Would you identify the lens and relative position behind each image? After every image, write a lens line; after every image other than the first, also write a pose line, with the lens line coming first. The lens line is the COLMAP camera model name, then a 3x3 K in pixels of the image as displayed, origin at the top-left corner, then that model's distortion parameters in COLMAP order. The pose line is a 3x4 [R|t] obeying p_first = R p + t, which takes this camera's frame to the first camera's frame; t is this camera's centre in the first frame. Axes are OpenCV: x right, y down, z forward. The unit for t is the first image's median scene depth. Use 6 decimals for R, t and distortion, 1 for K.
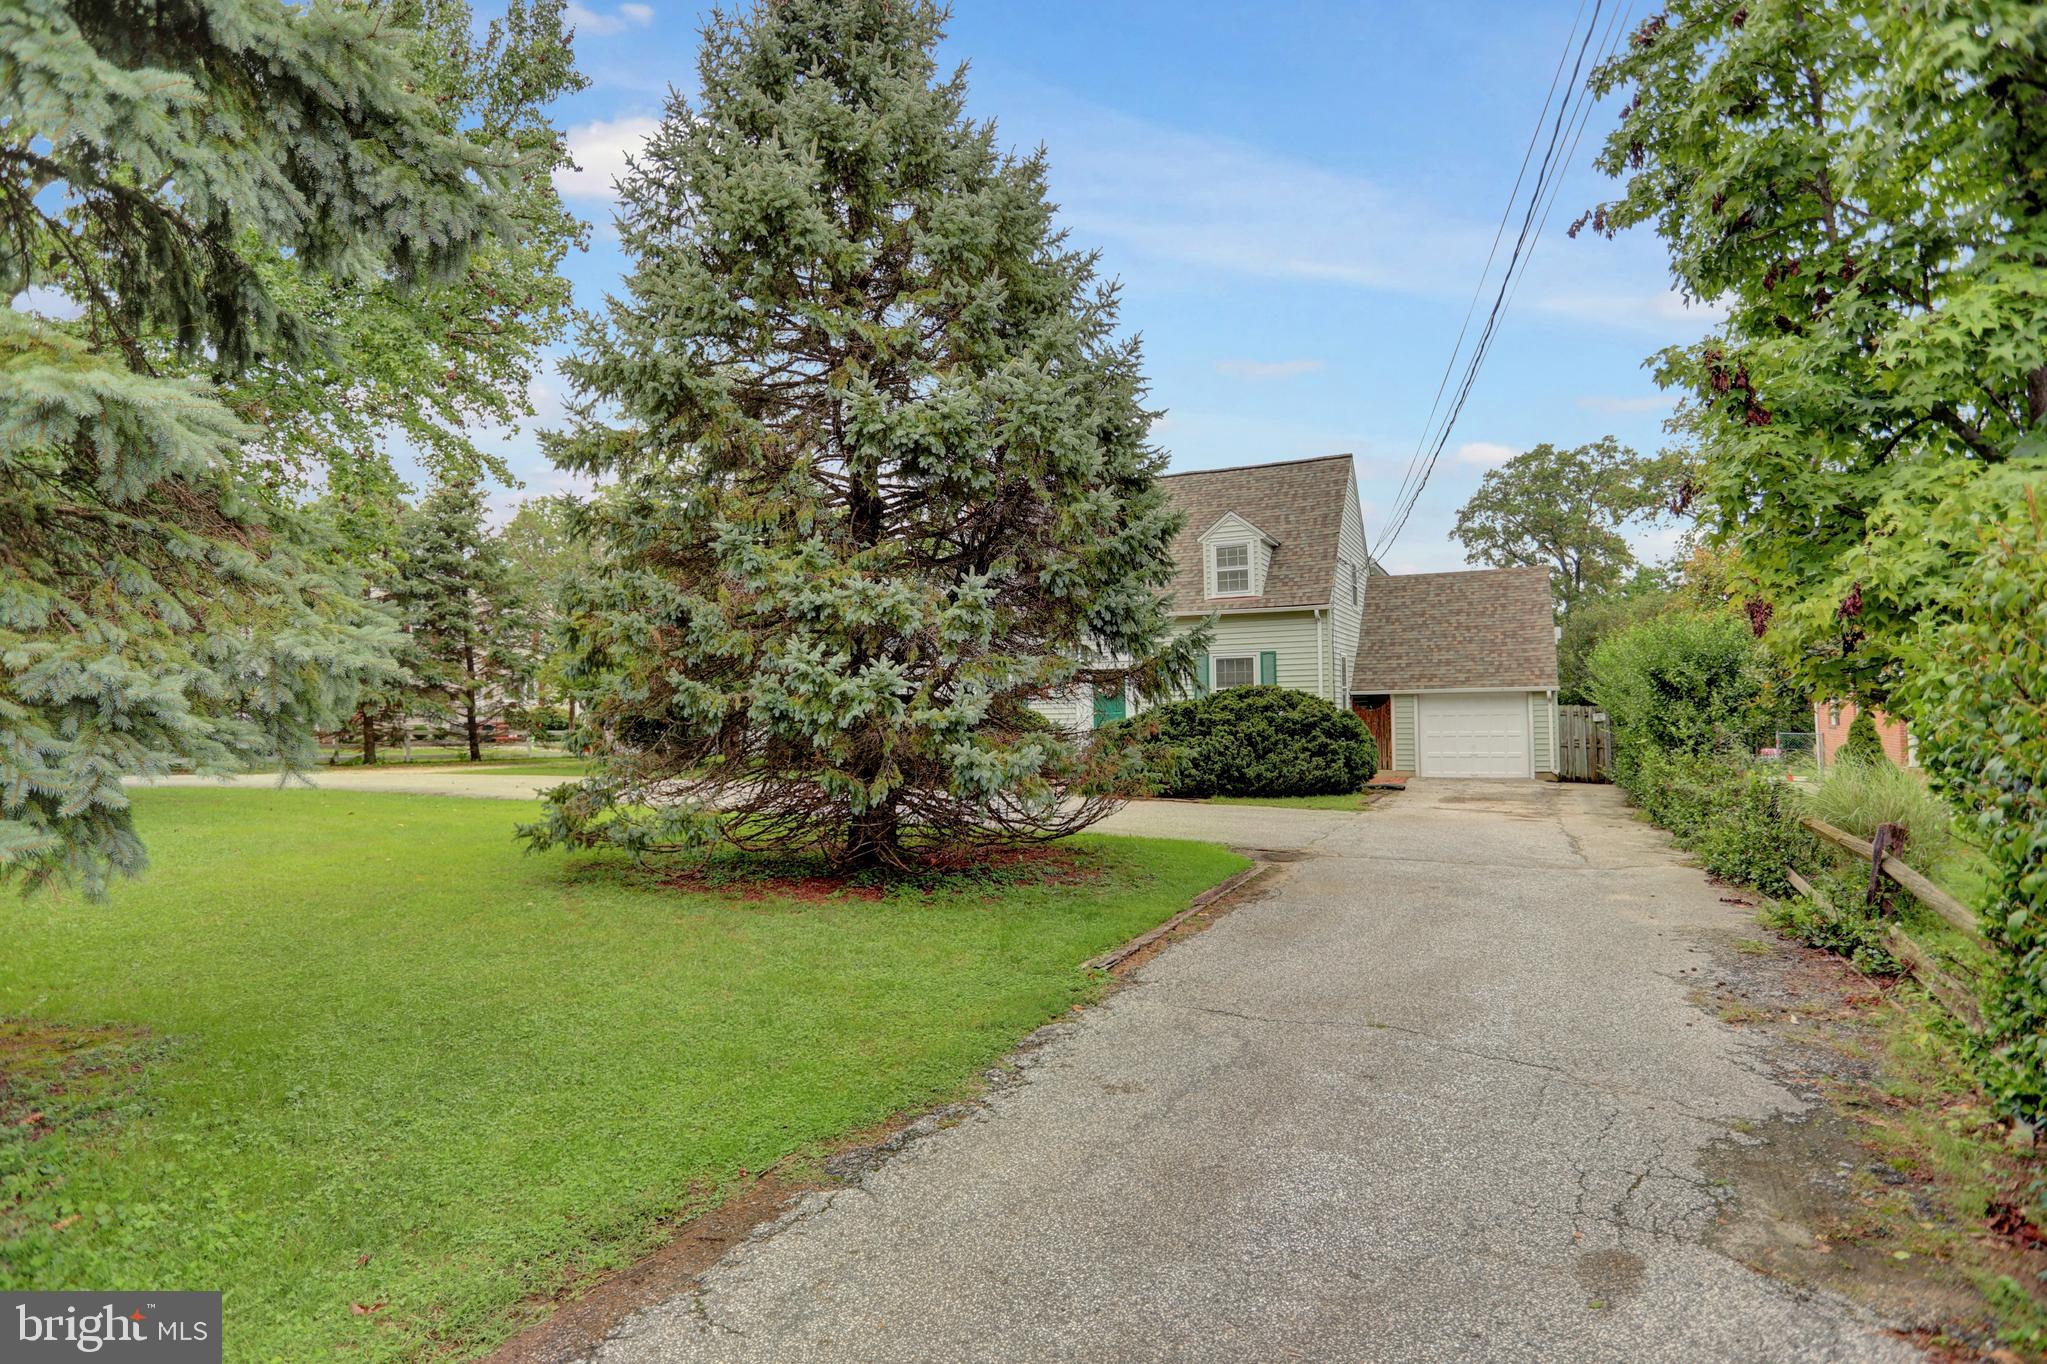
lens RADIAL K [[1043.3, 0, 1023.4], [0, 1043.3, 719.5], [0, 0, 1]] dist [-0.081961, 0.041074]
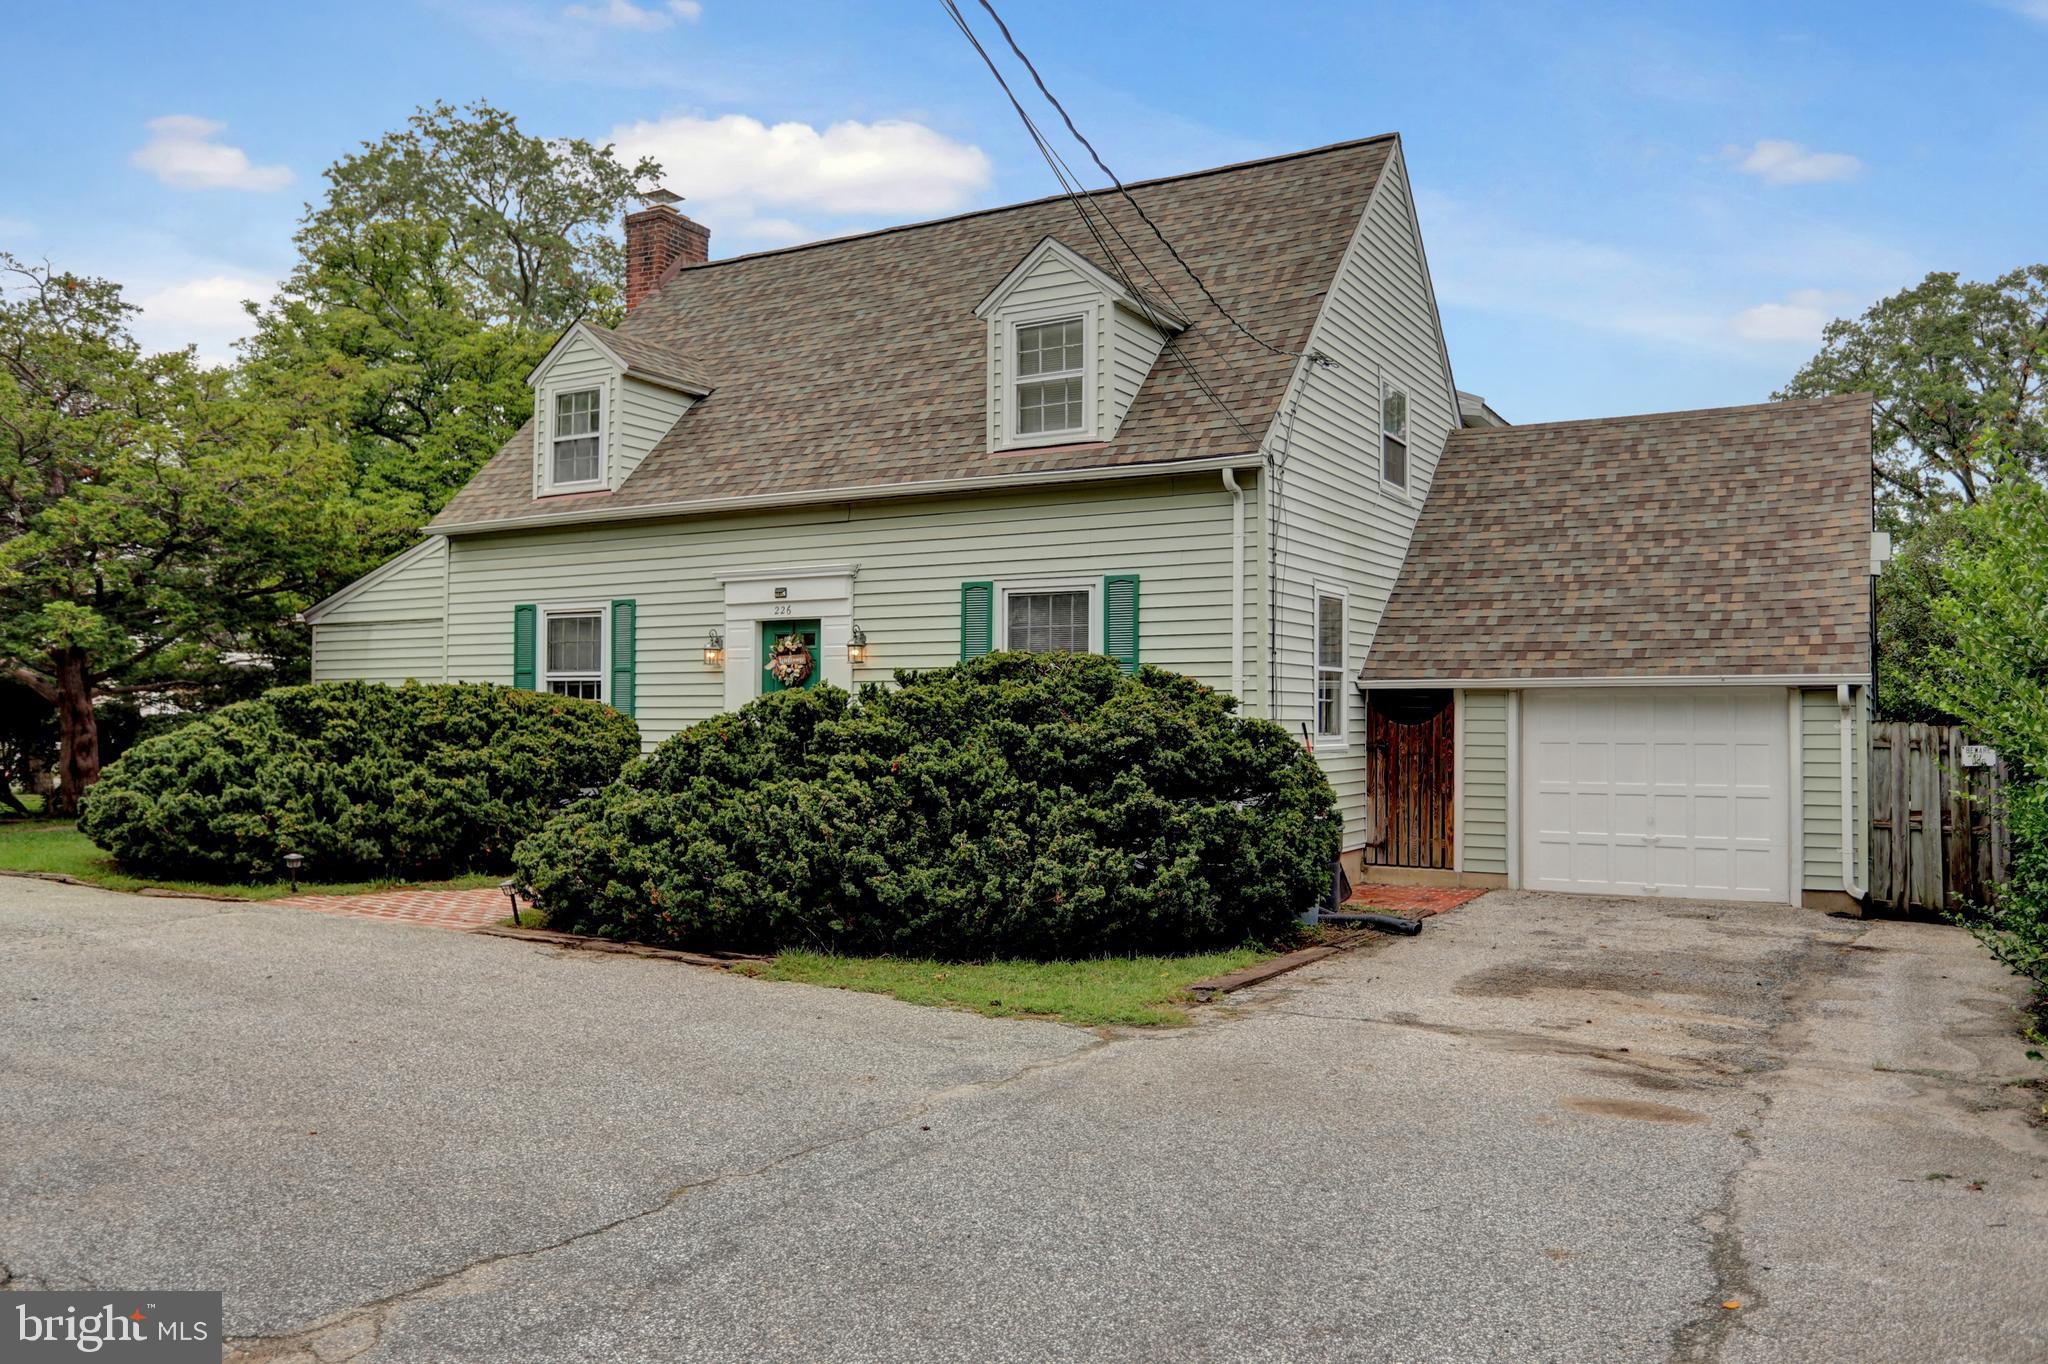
lens RADIAL K [[1553.1, 0, 1022.8], [0, 1553.1, 749.3], [0, 0, 1]] dist [-0.061103, 0.081579]
pose [[0.997176, 0.021629, -0.071914, 0.232659], [-0.021334, 0.999761, 0.004864, 0.000559], [0.072002, -0.003317, 0.997399, 0.374212]]
